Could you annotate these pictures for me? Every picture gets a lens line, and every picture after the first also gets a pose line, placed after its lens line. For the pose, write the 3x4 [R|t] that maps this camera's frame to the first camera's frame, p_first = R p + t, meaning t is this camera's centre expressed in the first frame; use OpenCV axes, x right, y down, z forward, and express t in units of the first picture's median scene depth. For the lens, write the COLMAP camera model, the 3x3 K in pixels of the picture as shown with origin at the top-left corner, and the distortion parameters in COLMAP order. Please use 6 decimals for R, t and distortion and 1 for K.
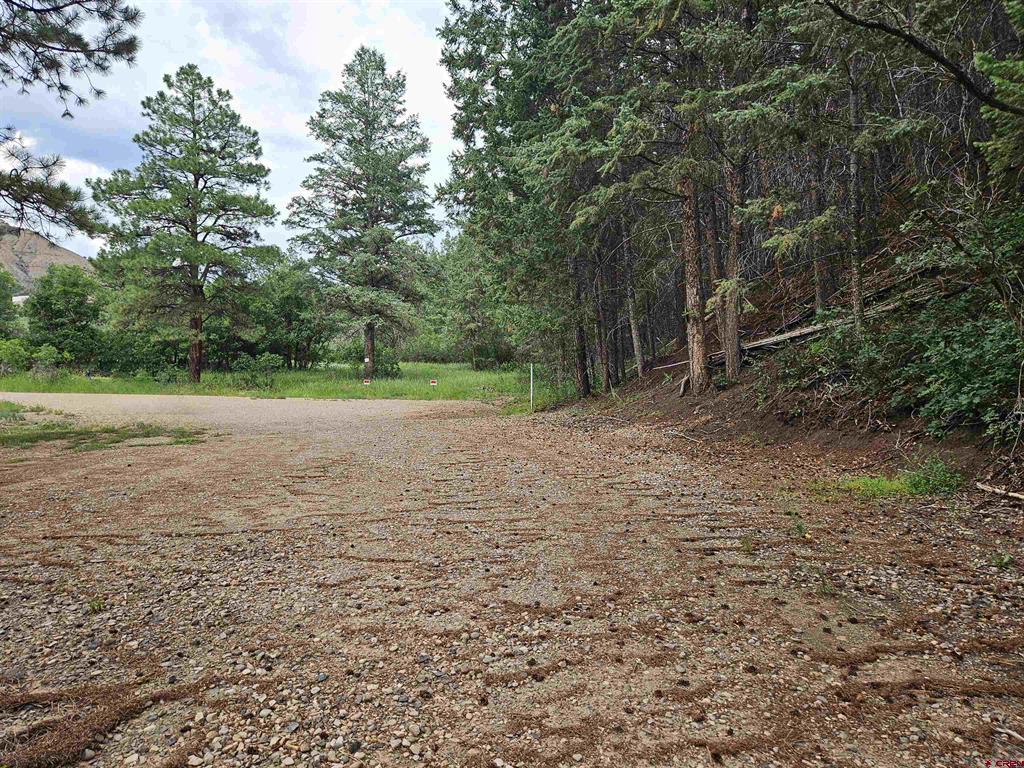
lens RADIAL K [[819.3, 0, 512.0], [0, 819.3, 384.0], [0, 0, 1]] dist [0.010596, -0.015936]
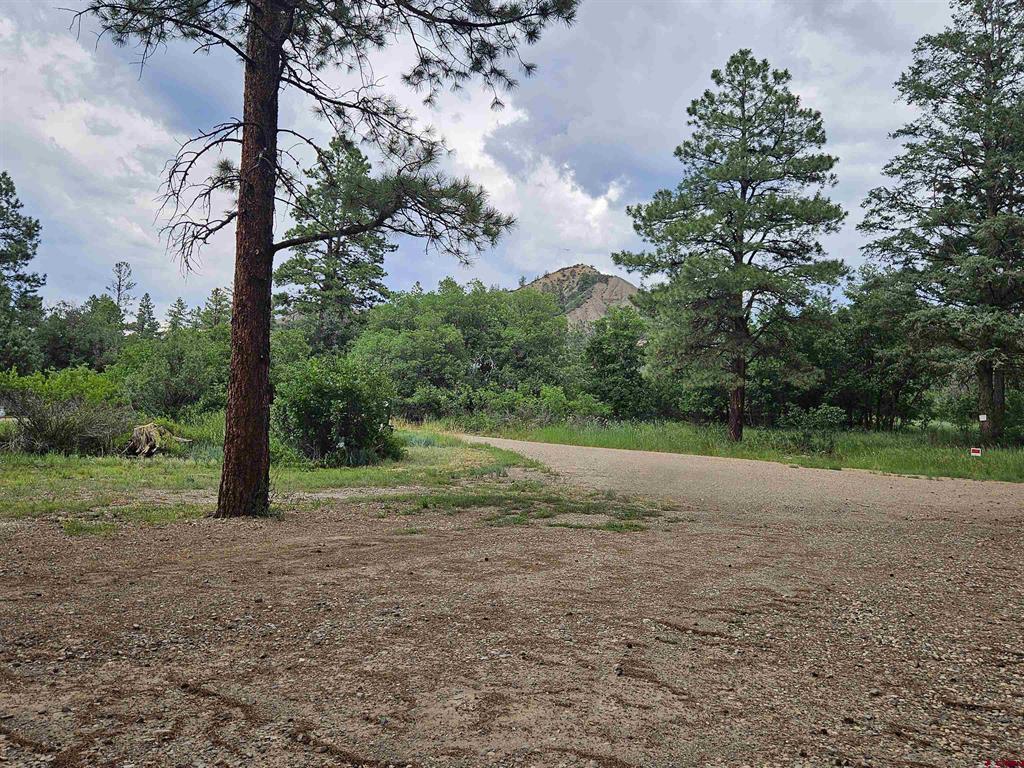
lens RADIAL K [[819.3, 0, 512.0], [0, 819.3, 384.0], [0, 0, 1]] dist [0.010596, -0.015936]
pose [[0.705759, -0.003158, -0.708444, 0.023725], [-0.041972, 0.998047, -0.046262, -0.010393], [0.707207, 0.062384, 0.704249, 0.279691]]
